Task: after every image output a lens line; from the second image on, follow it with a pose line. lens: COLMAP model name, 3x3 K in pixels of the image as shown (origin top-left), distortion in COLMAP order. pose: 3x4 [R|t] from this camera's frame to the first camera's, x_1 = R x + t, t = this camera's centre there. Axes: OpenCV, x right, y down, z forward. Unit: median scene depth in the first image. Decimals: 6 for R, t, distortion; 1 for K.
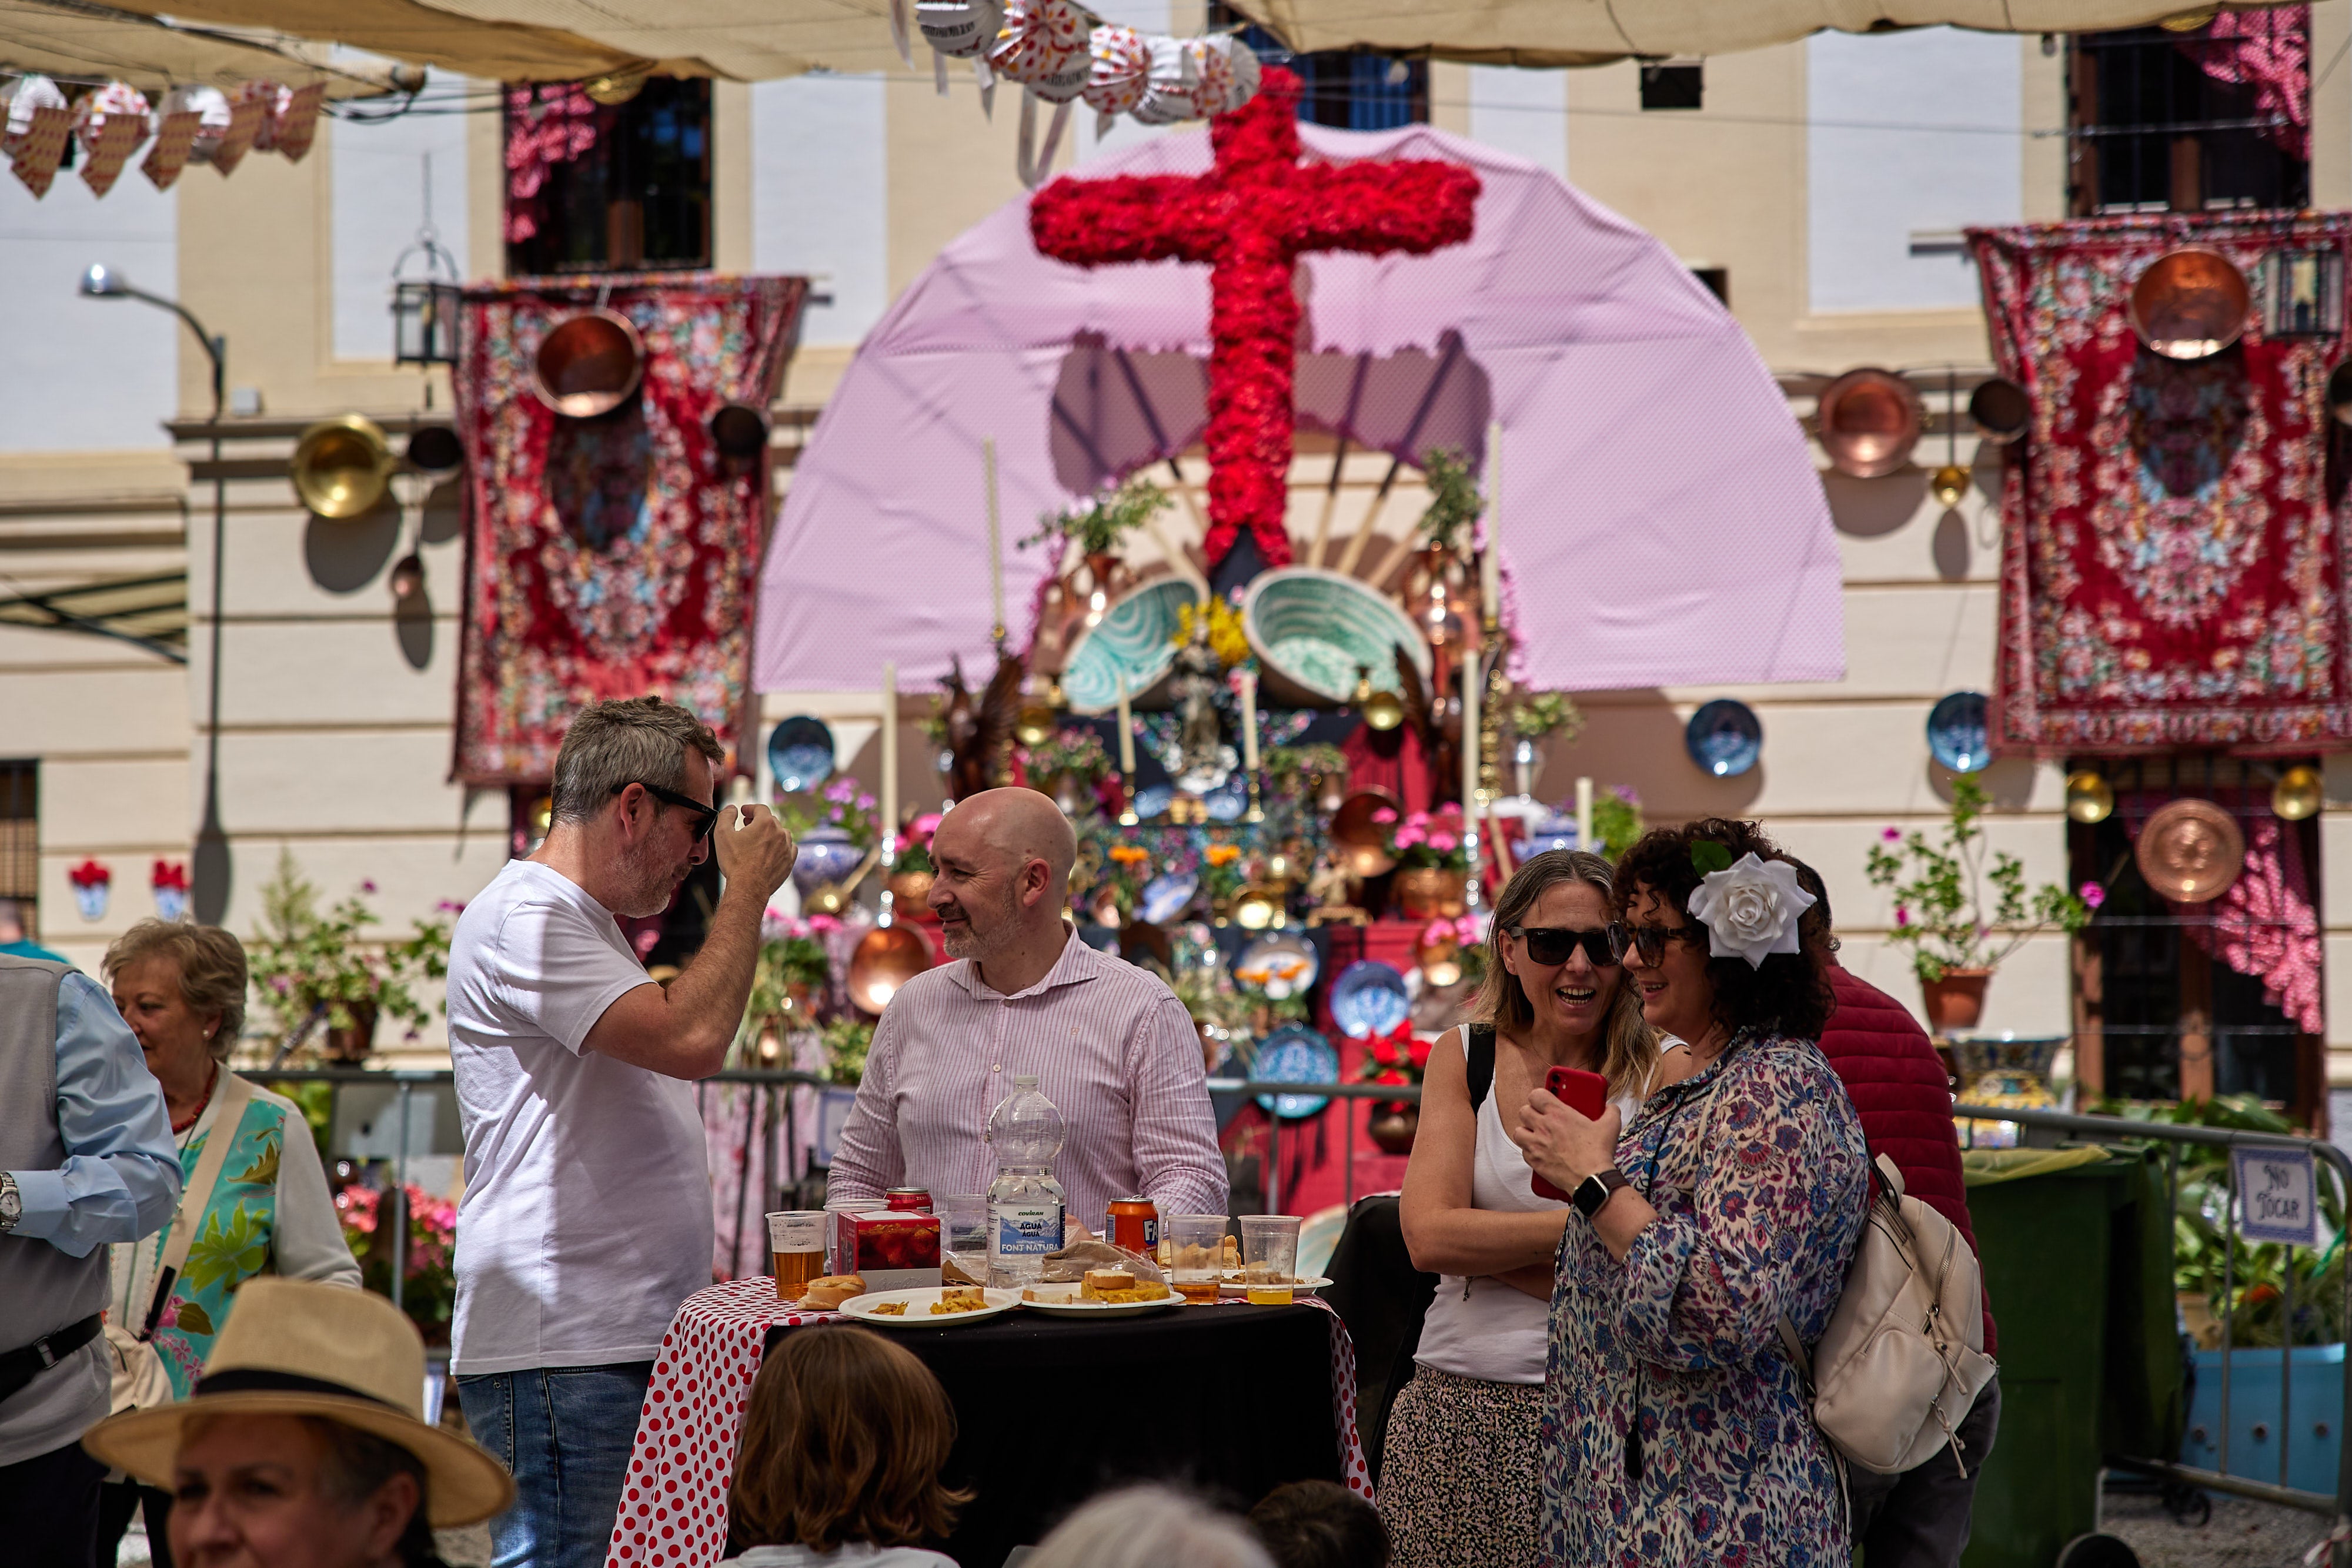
lens RADIAL K [[4756.9, 0, 1175.6], [0, 4756.9, 723.1], [0, 0, 1]] dist [0.279688, -0.236216]
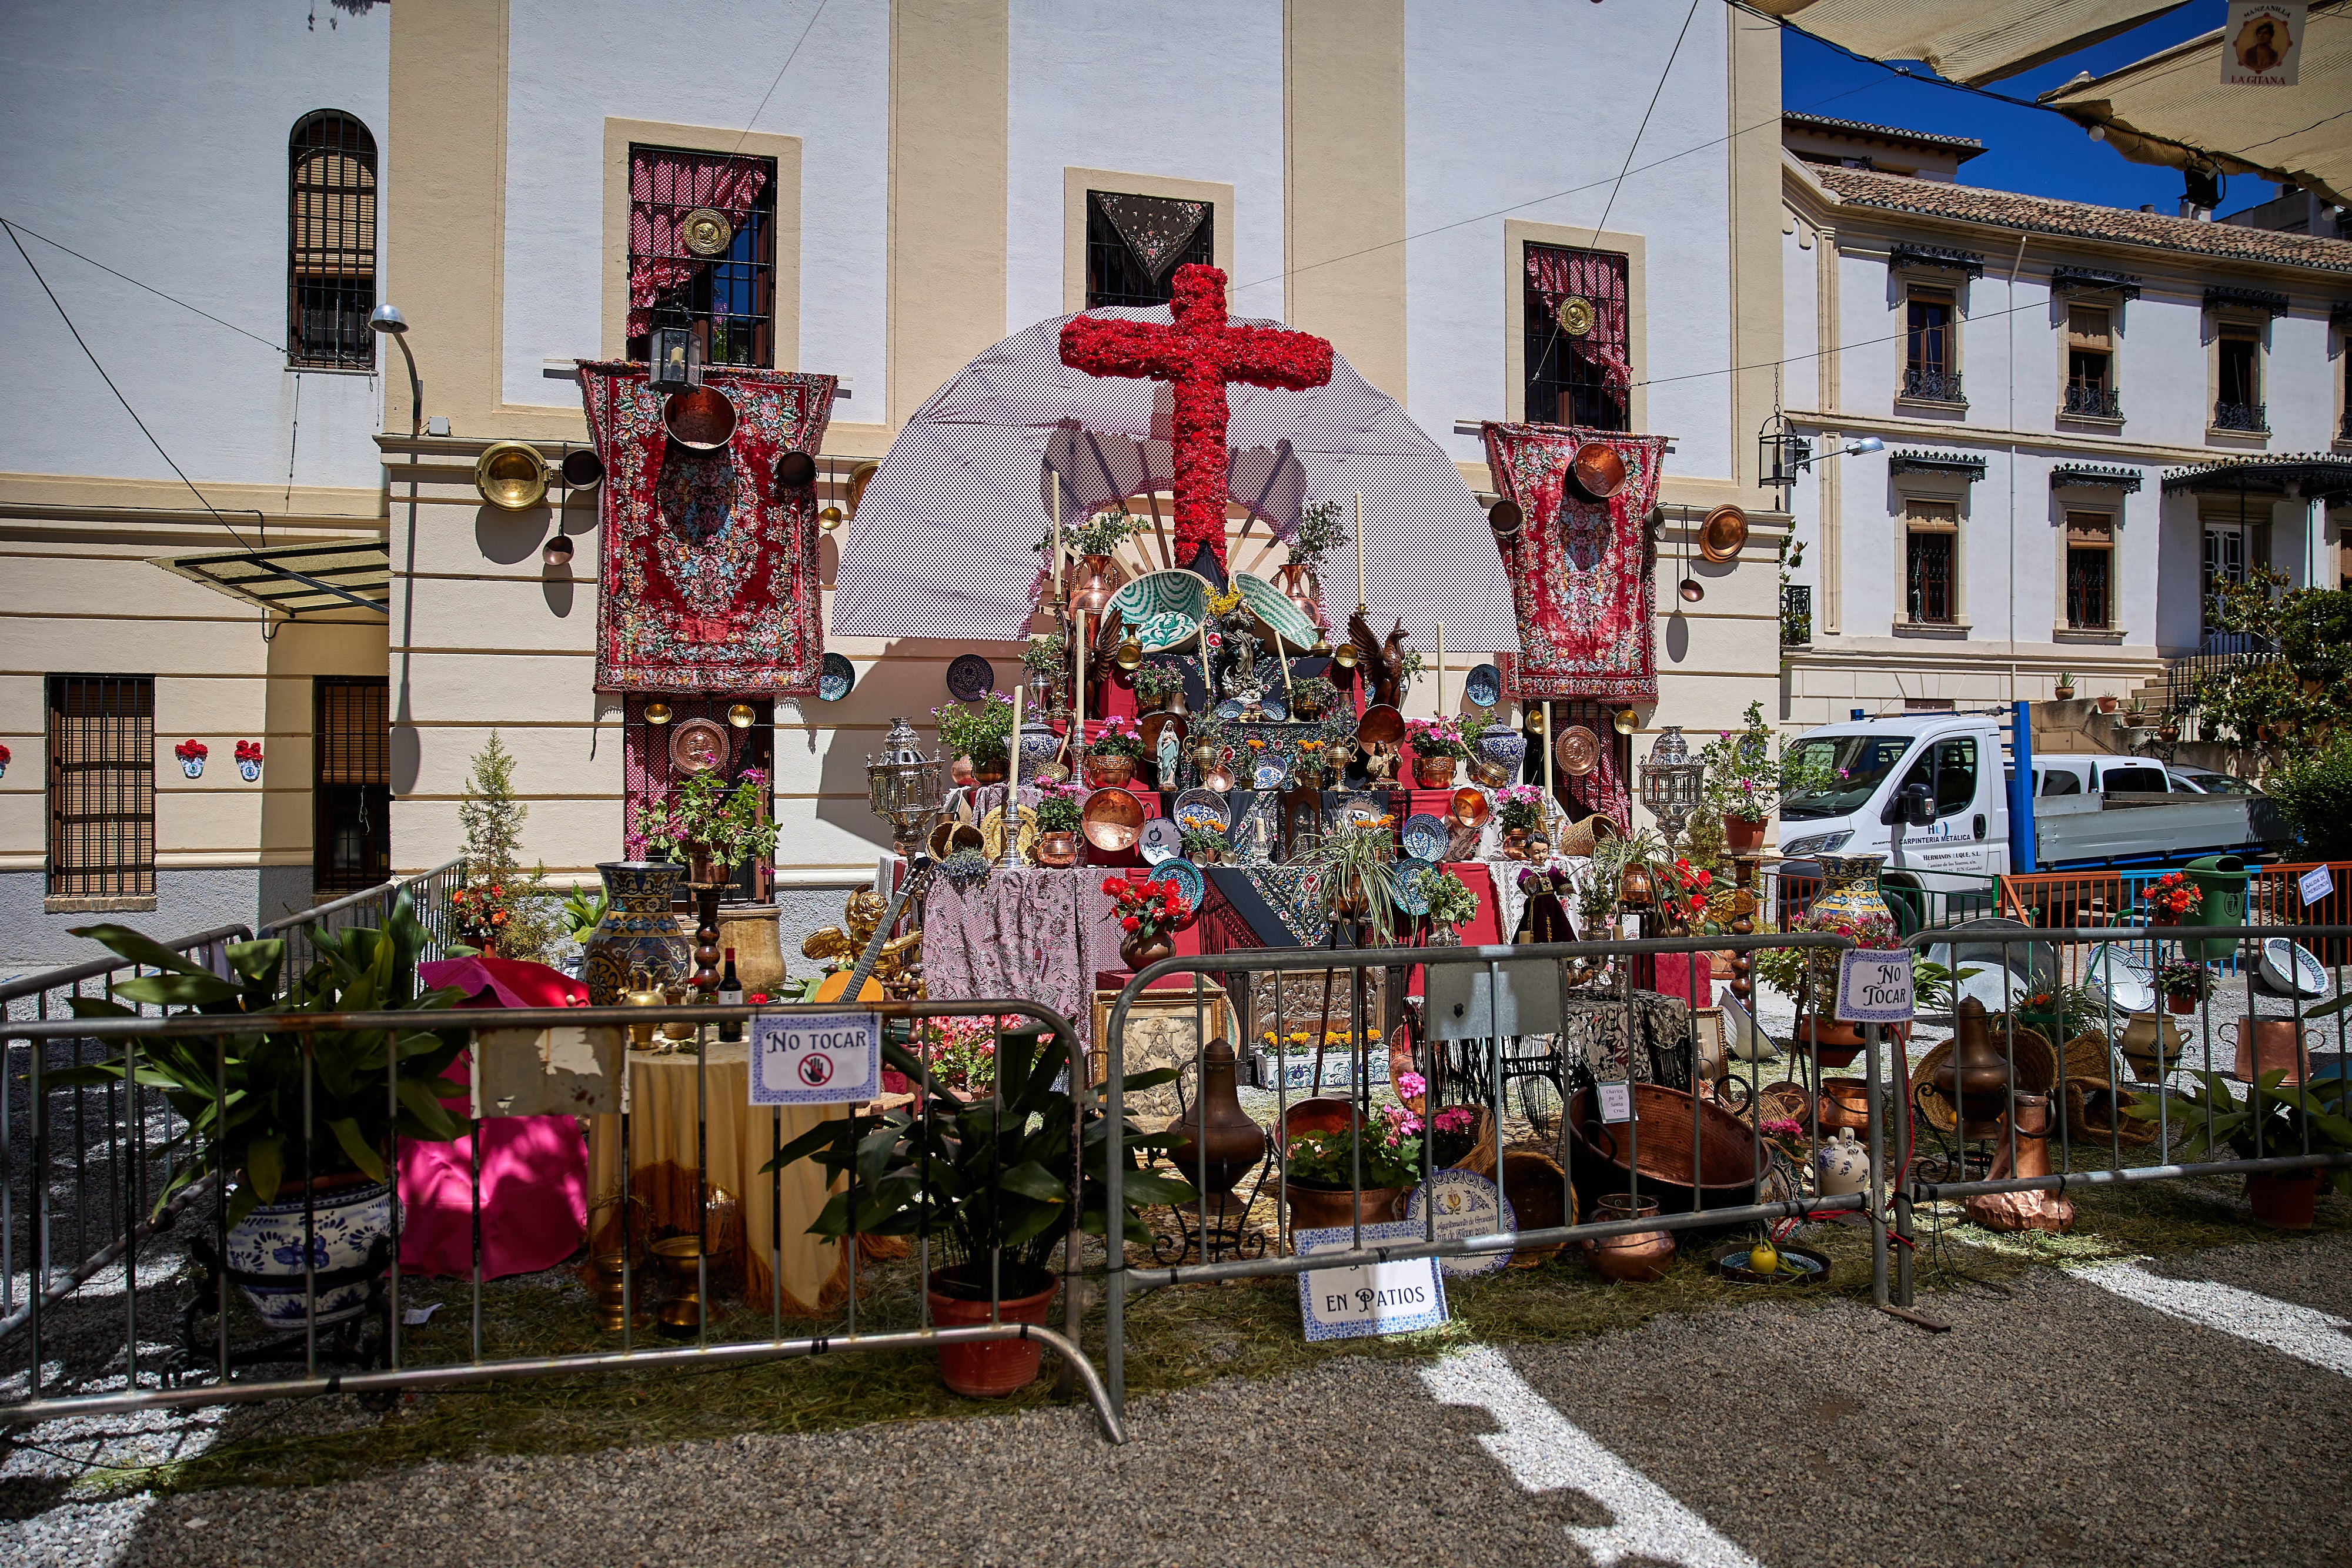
lens RADIAL K [[1608.5, 0, 1186.2], [0, 1608.5, 788.8], [0, 0, 1]] dist [-0.110001, 0.090871]
pose [[0.869336, 0.001347, 0.494220, -0.250414], [-0.024550, 0.998880, 0.040460, 0.019582], [-0.493612, -0.047306, 0.868395, 0.506982]]
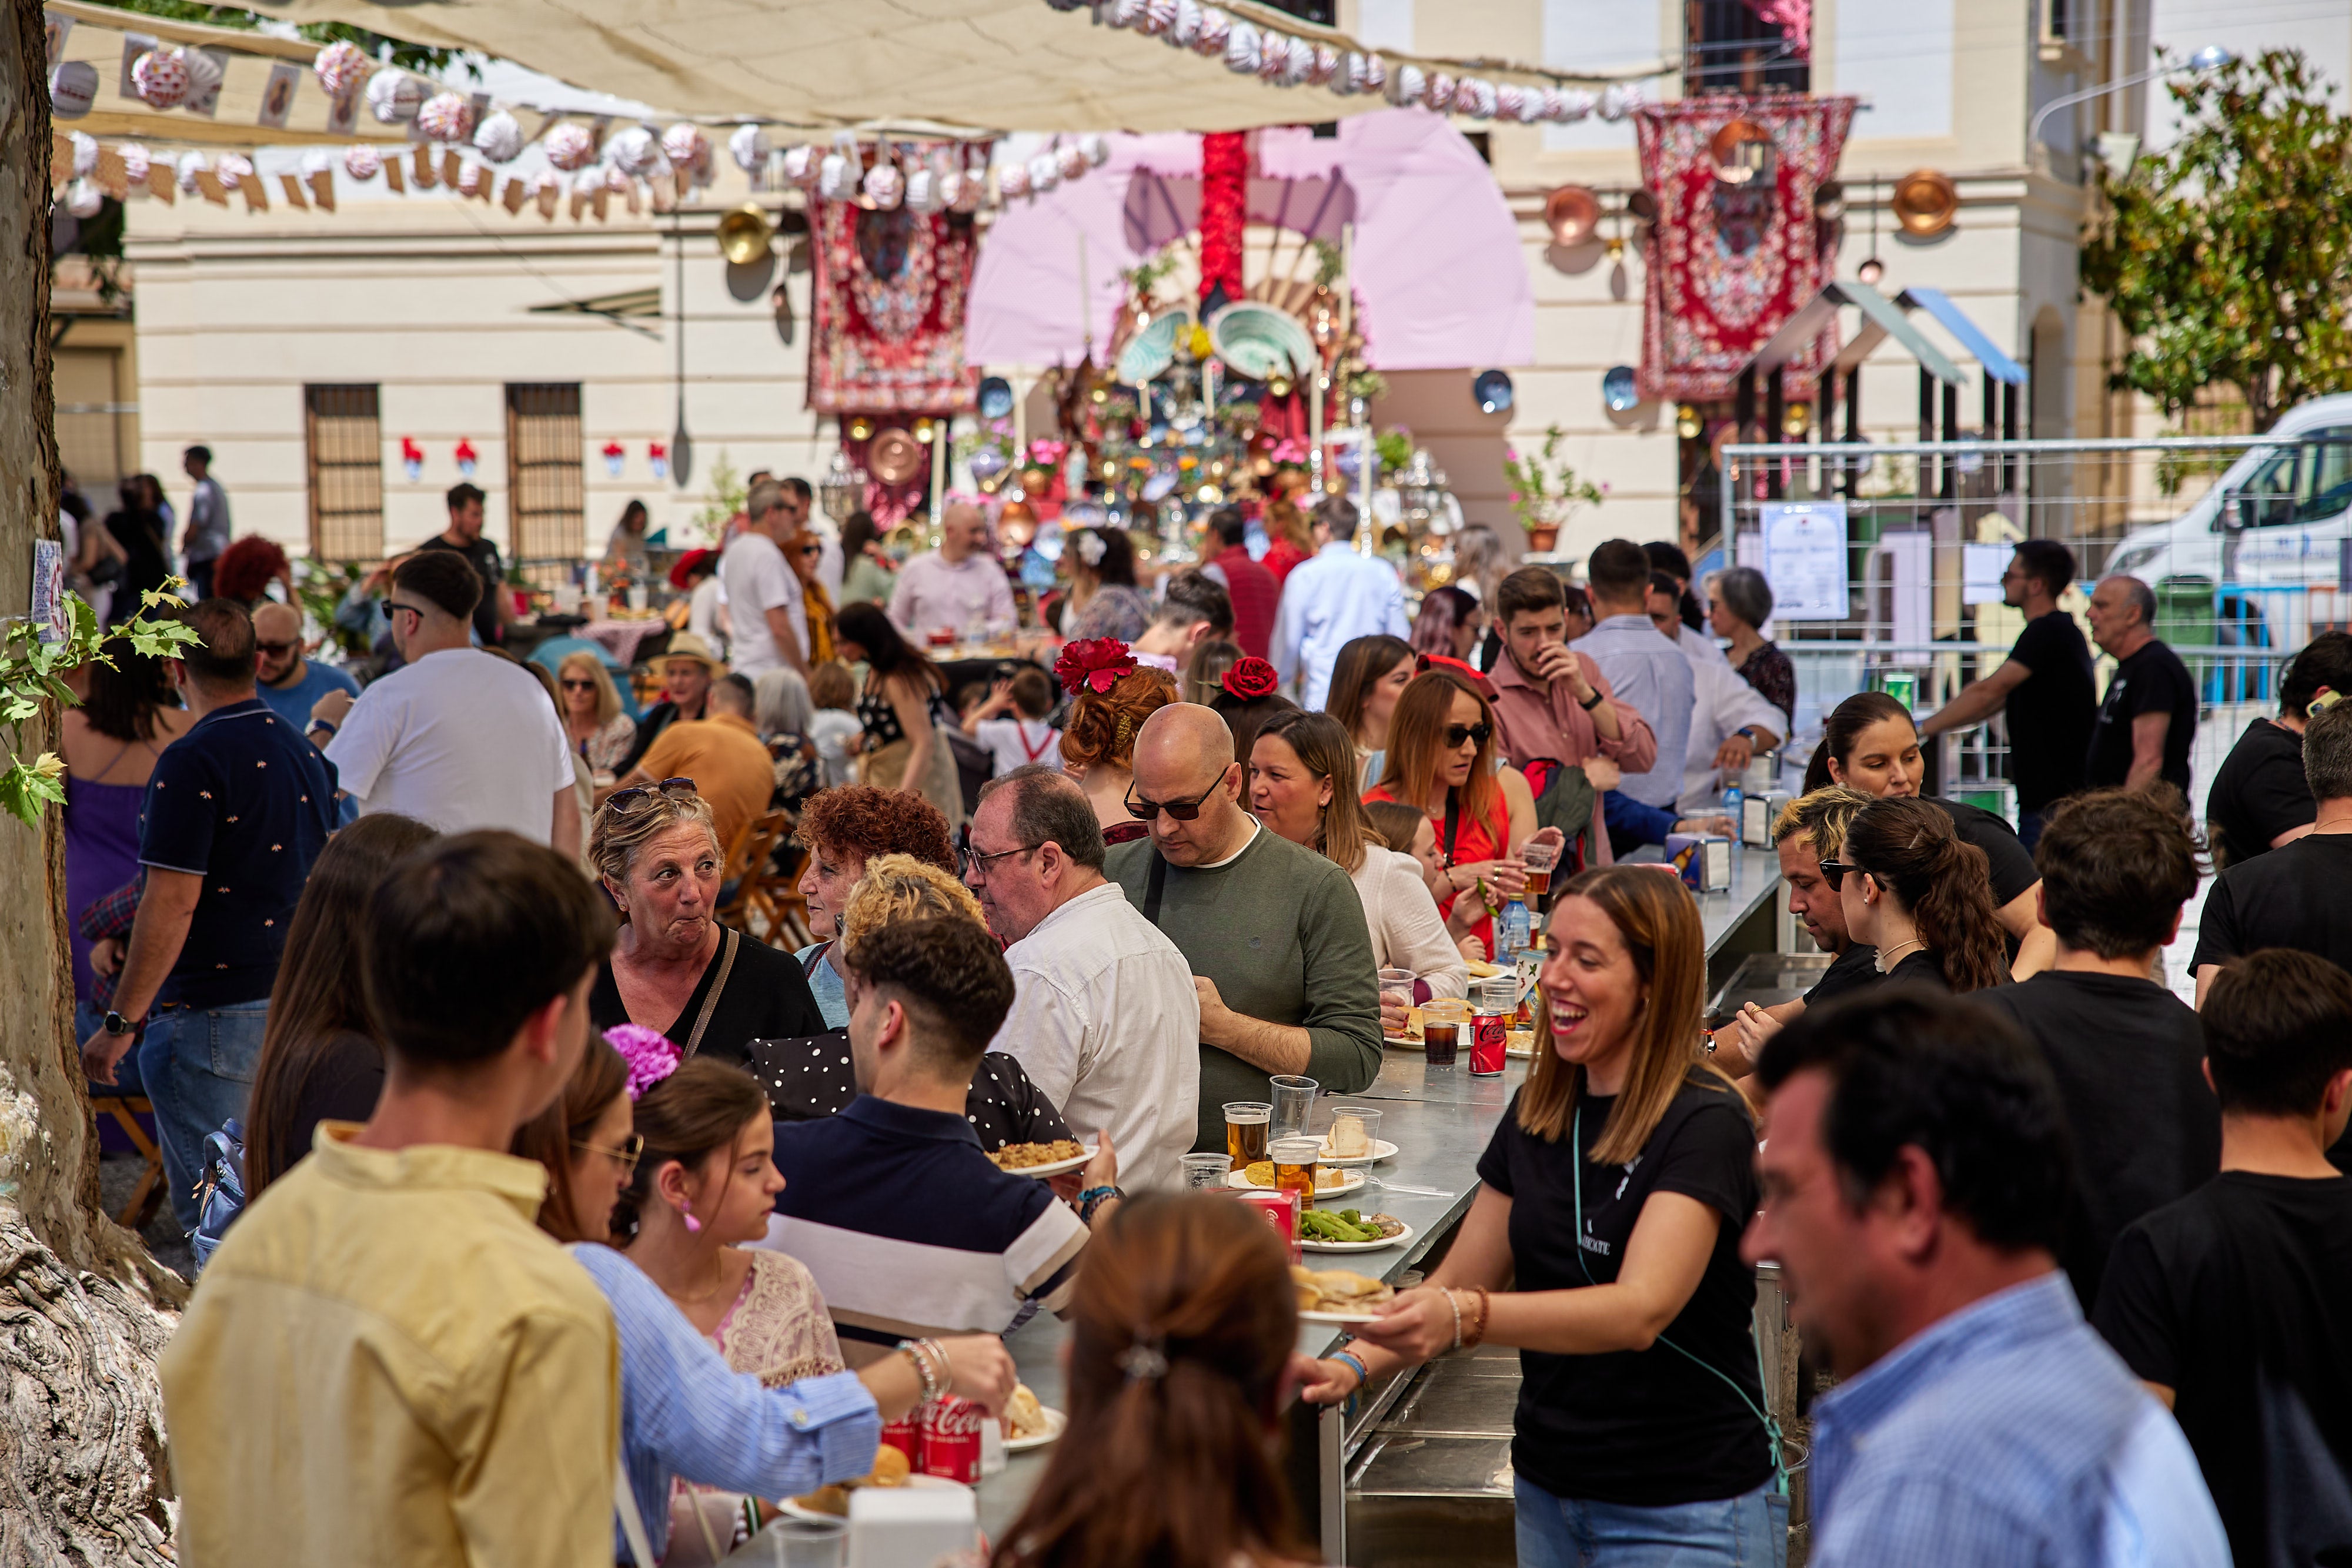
lens RADIAL K [[4361.7, 0, 1176.0], [0, 4361.7, 784.0], [0, 0, 1]] dist [0.251167, 0.101722]
pose [[0.995702, 0.005851, -0.092428, 0.150746], [0.005913, 0.991951, 0.126486, -0.059899], [0.092424, -0.126489, 0.987653, -0.679890]]
